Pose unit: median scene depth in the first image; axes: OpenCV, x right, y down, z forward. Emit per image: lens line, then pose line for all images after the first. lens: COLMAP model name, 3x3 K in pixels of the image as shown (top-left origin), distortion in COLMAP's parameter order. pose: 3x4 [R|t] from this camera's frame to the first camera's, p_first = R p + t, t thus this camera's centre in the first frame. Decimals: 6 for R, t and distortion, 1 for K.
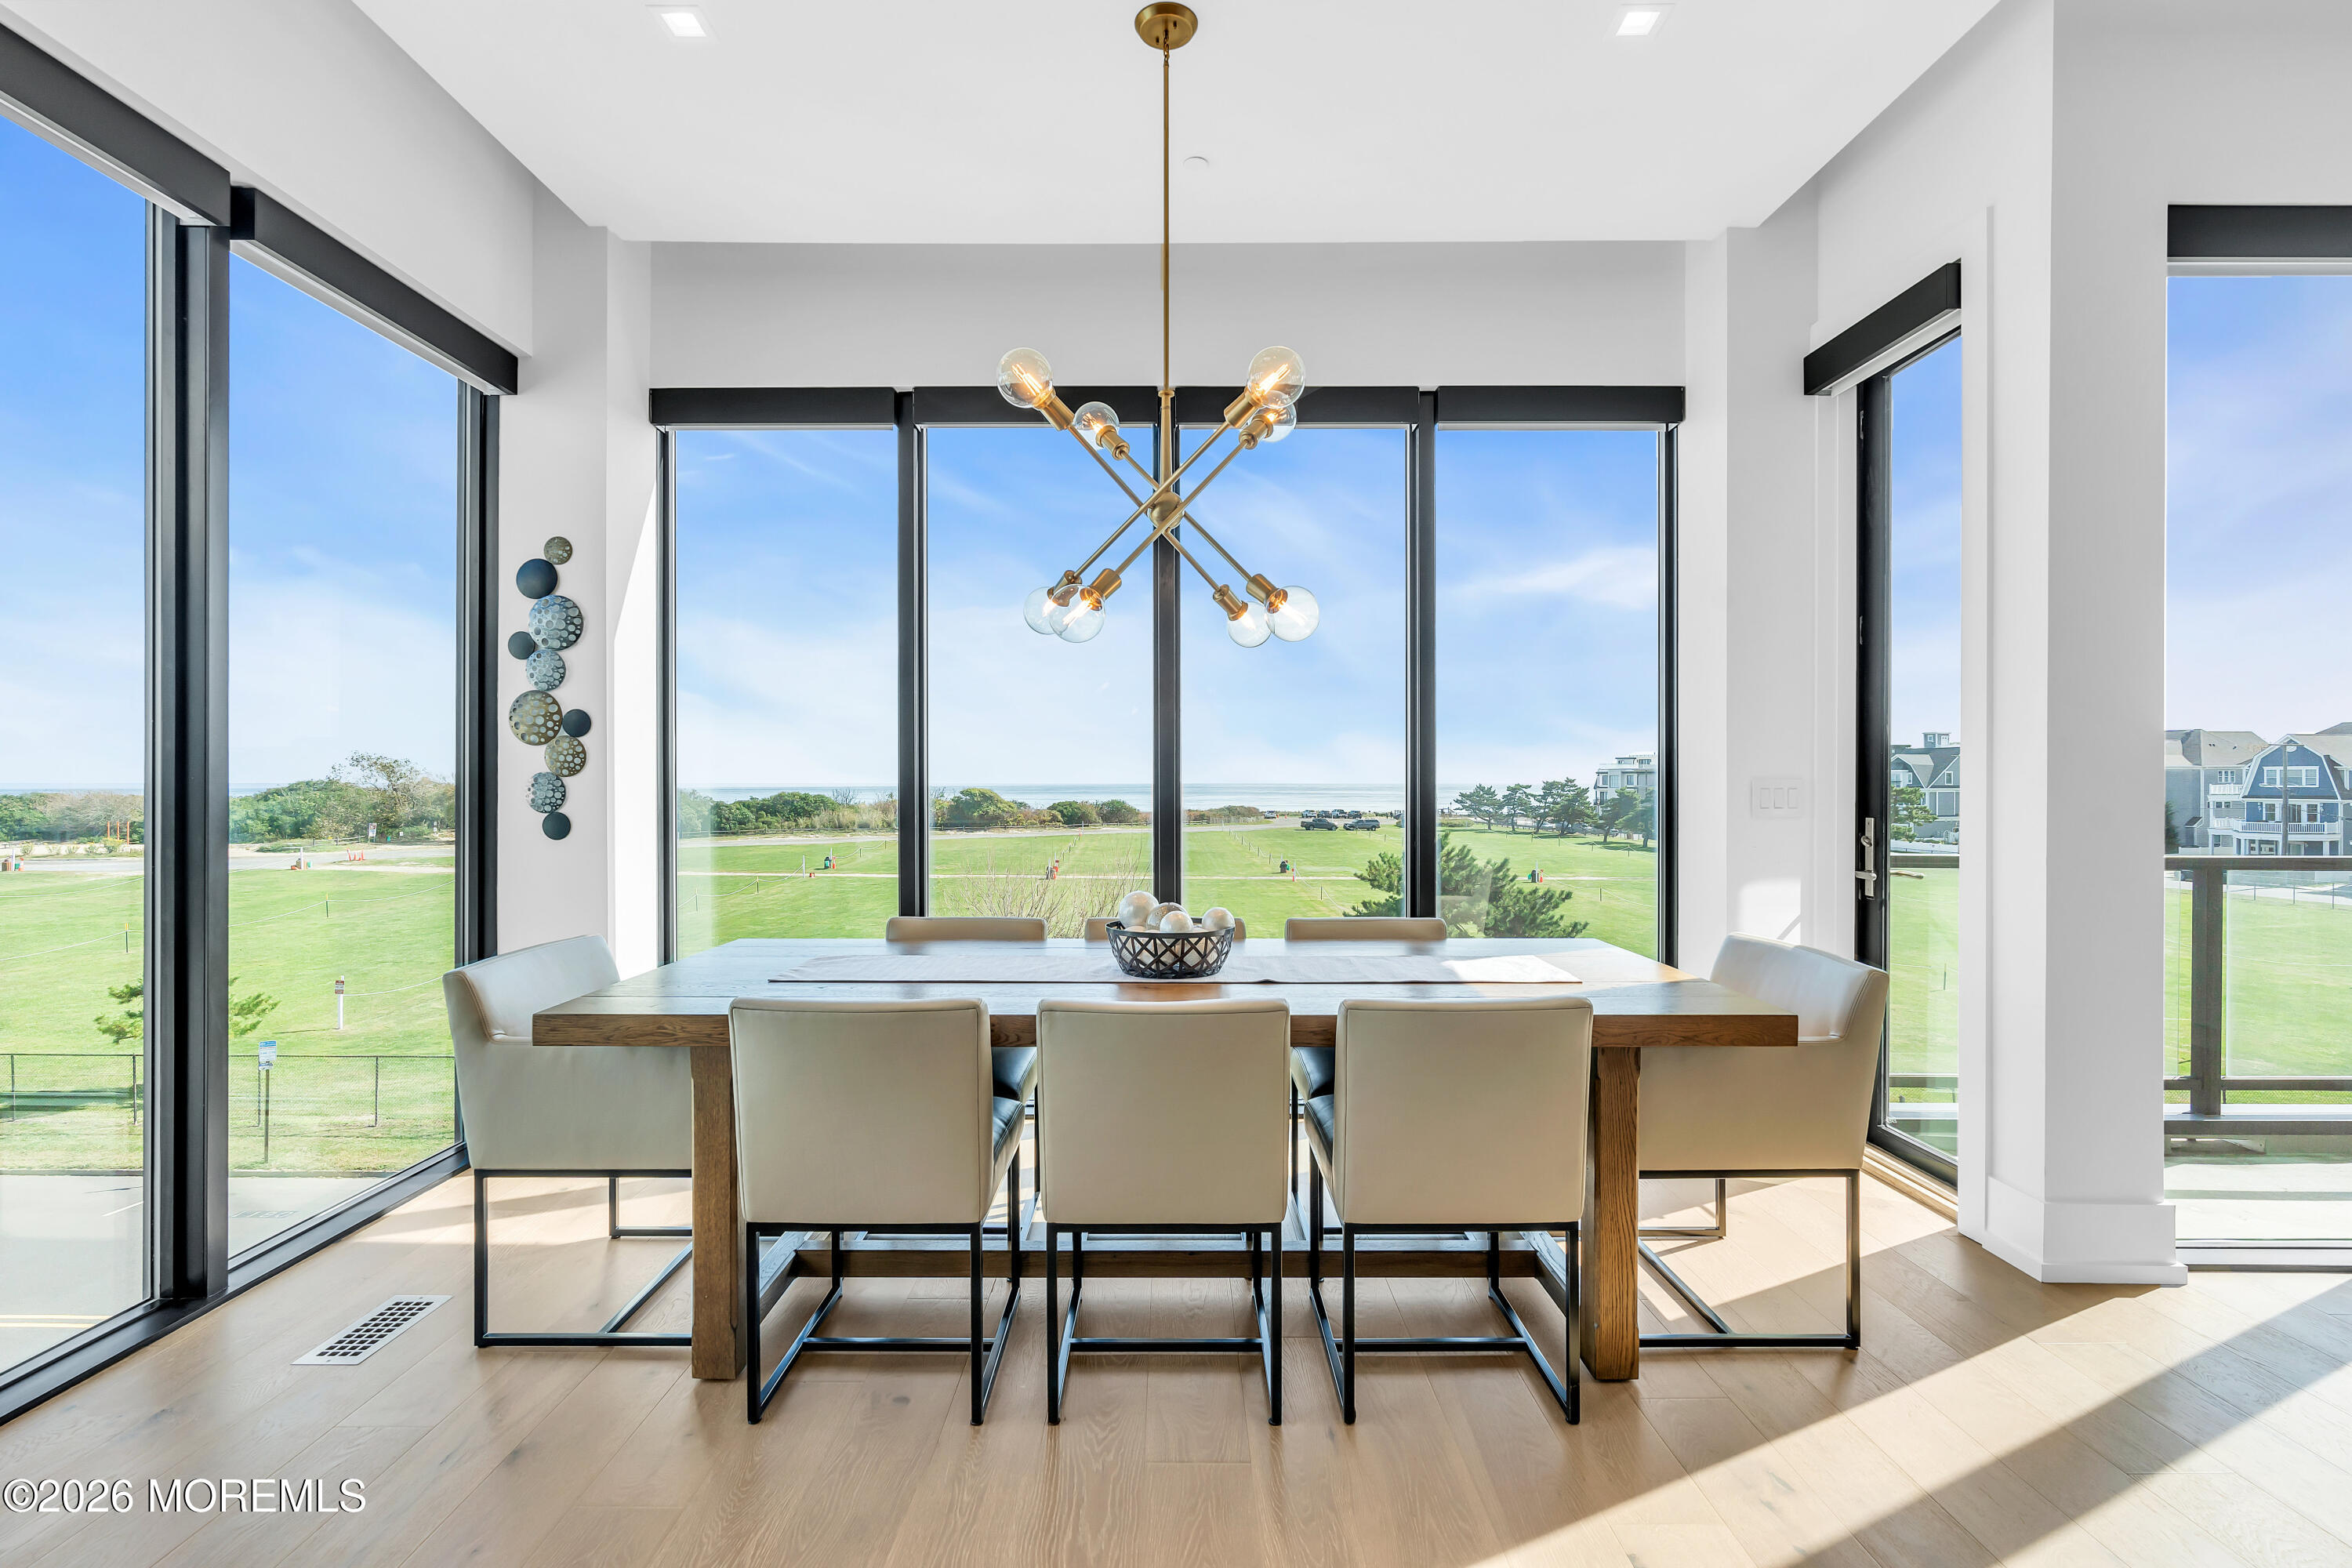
lens RADIAL K [[1088.3, 0, 1170.8], [0, 1088.3, 783.1], [0, 0, 1]] dist [-0.005701, 0.001420]
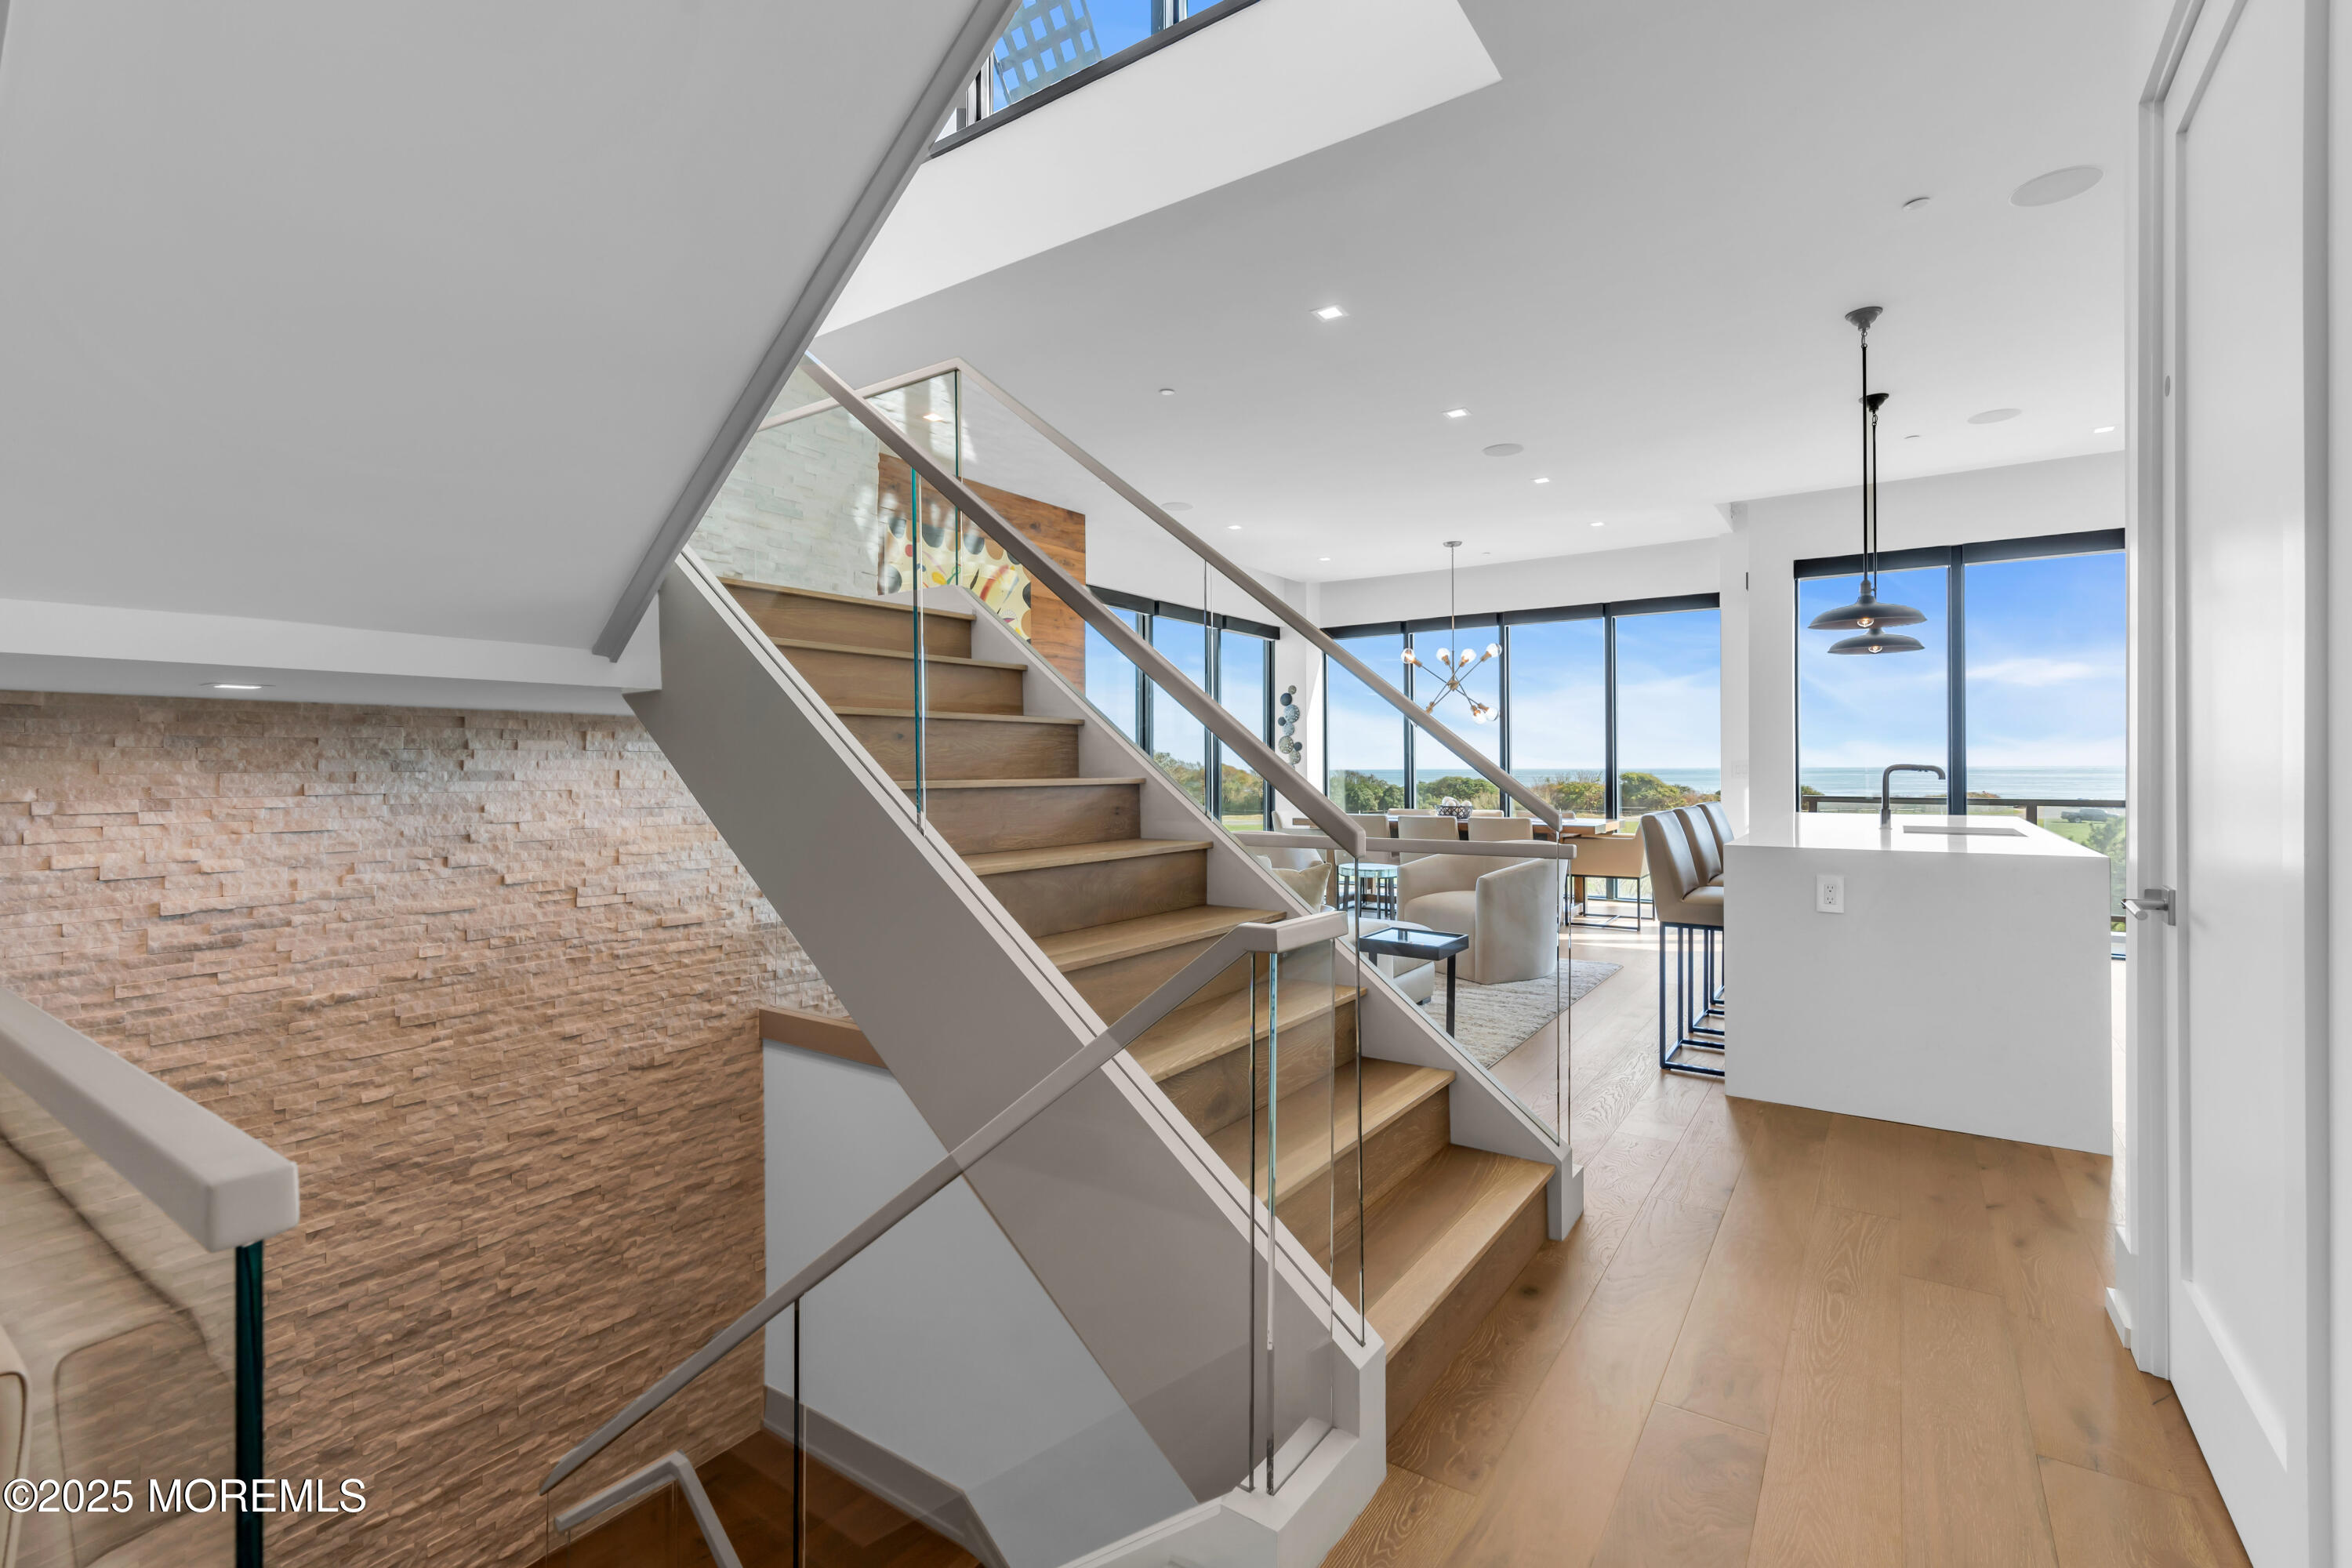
lens RADIAL K [[1048.3, 0, 1174.5], [0, 1048.3, 777.4], [0, 0, 1]] dist [-0.005538, 0.000894]
pose [[0.824380, -0.000640, -0.566036, 0.806894], [0.005581, 0.999960, 0.006997, 0.008670], [0.566009, -0.008927, 0.824351, -1.571998]]
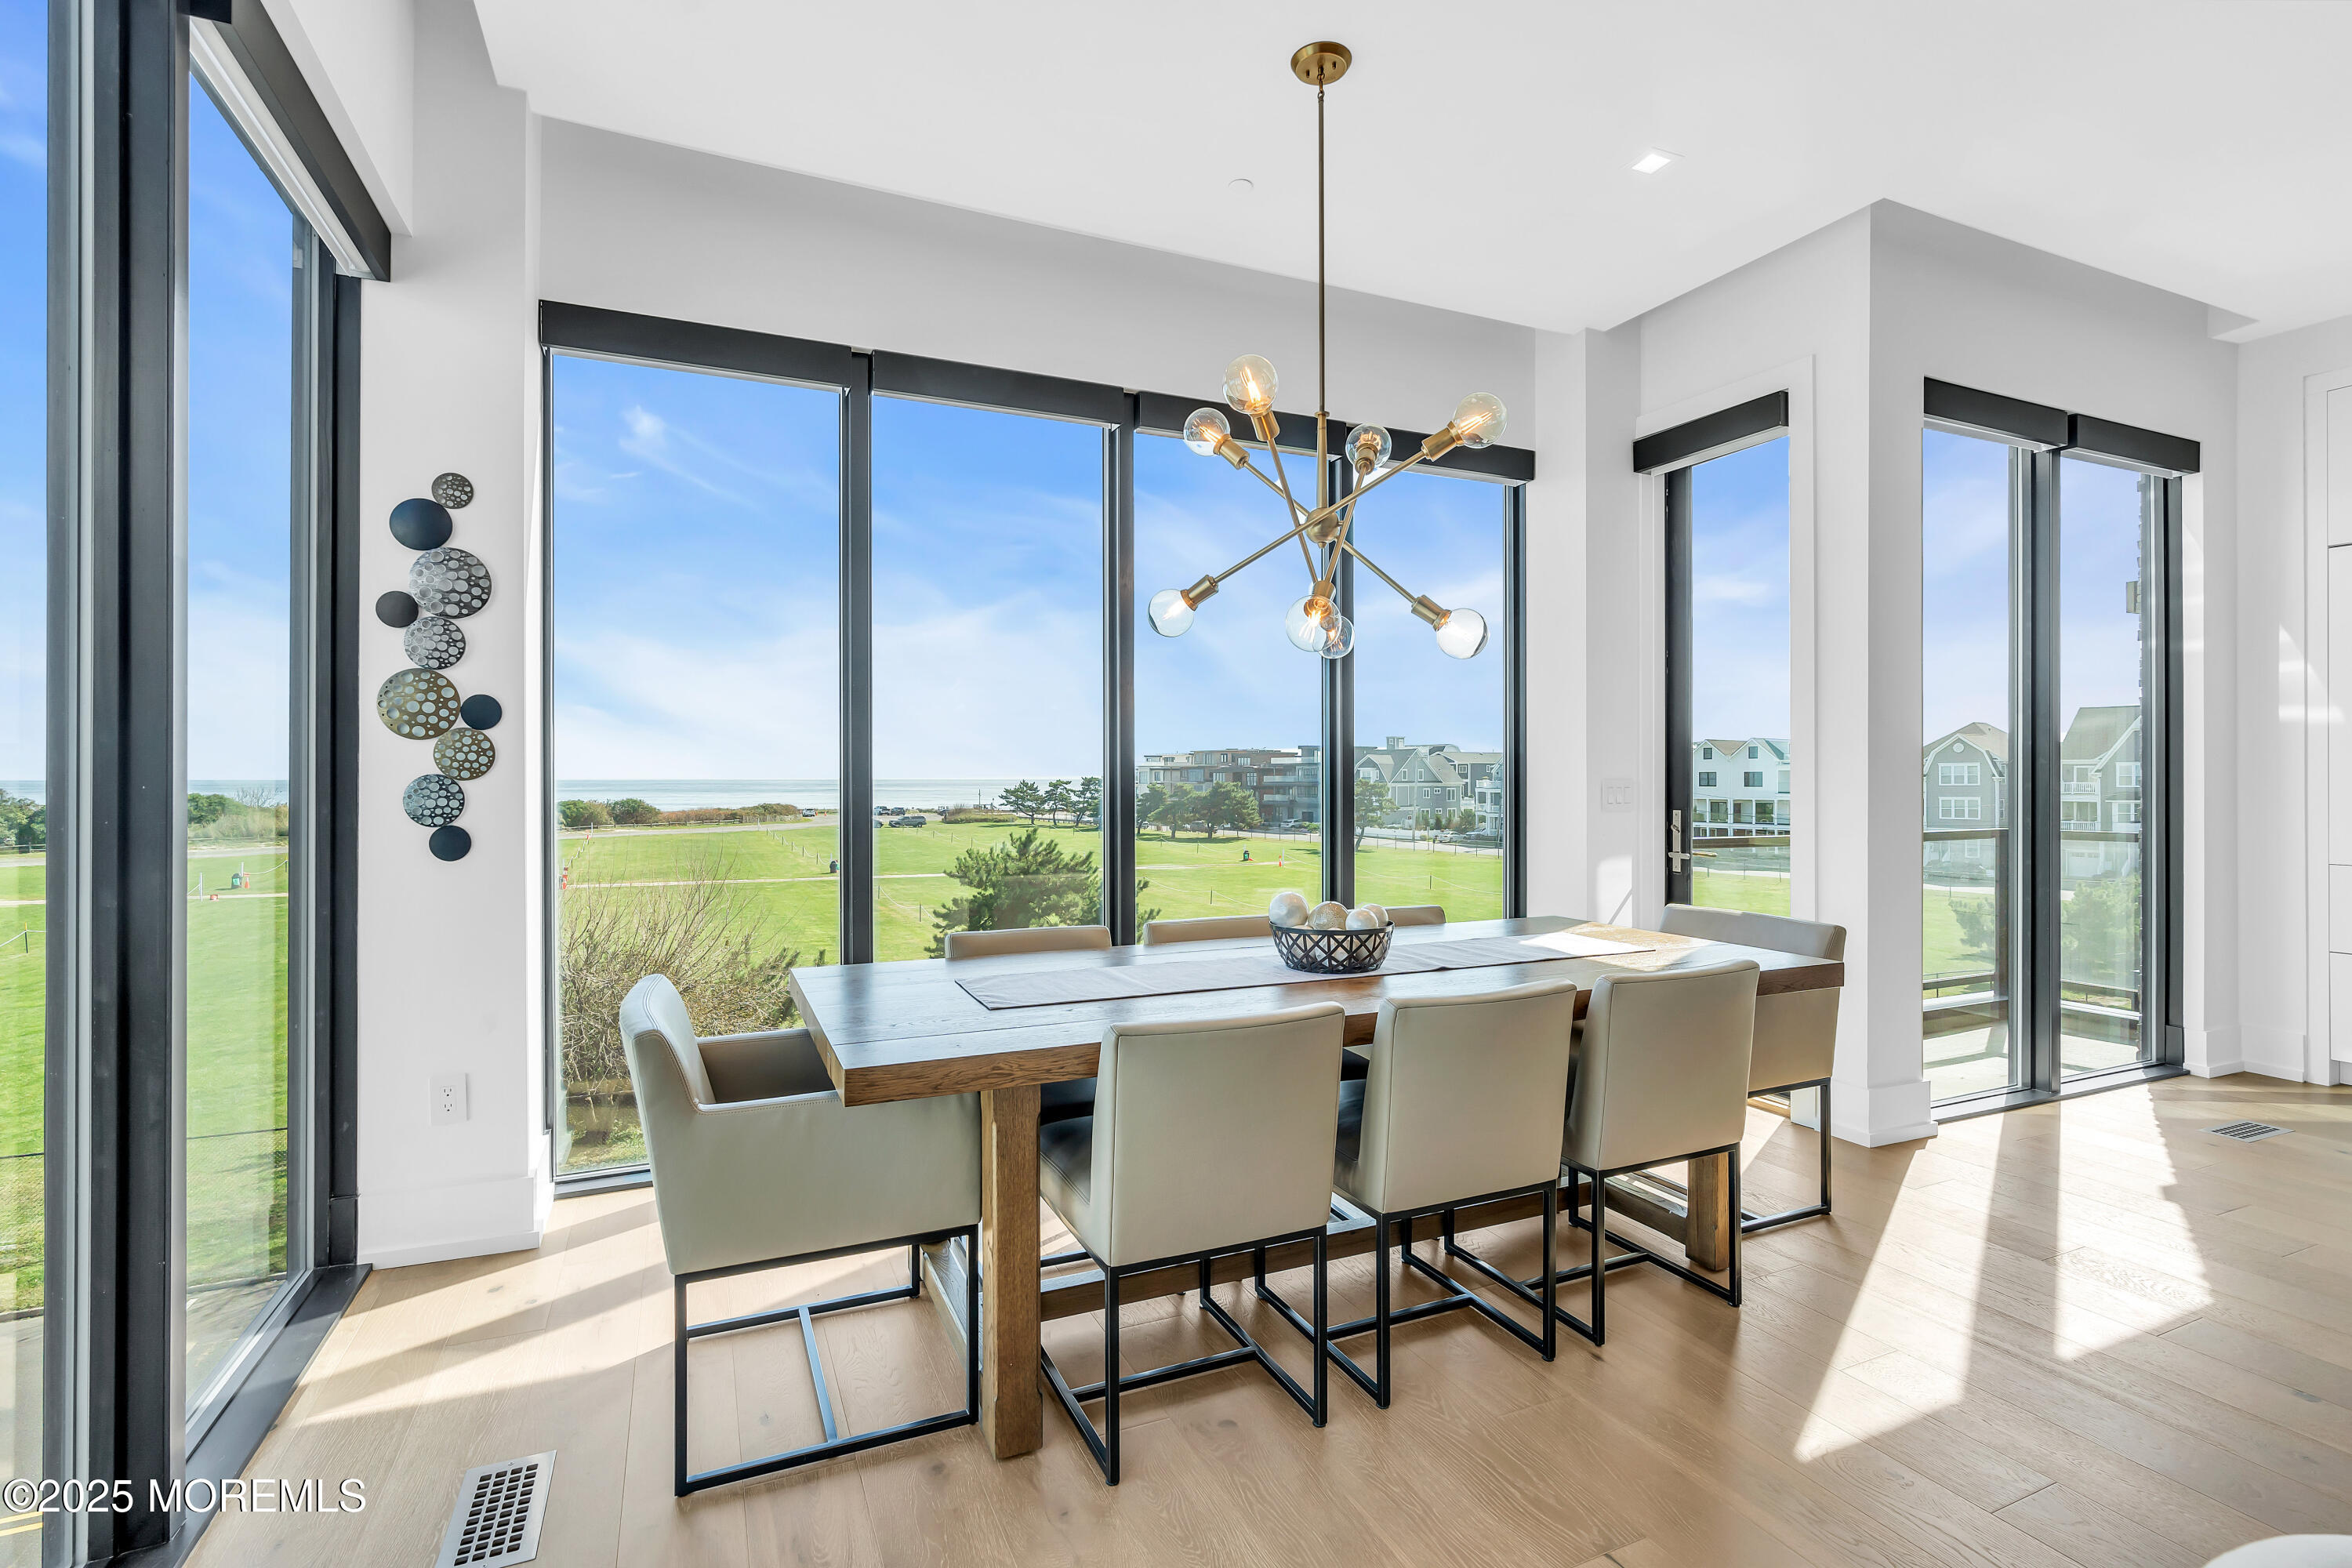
lens RADIAL K [[1088.3, 0, 1170.8], [0, 1088.3, 783.1], [0, 0, 1]] dist [-0.005701, 0.001420]
pose [[0.913741, -0.002865, 0.406287, -0.398184], [0.001437, 0.999992, 0.003819, -0.005724], [-0.406295, -0.002906, 0.913738, 0.073077]]
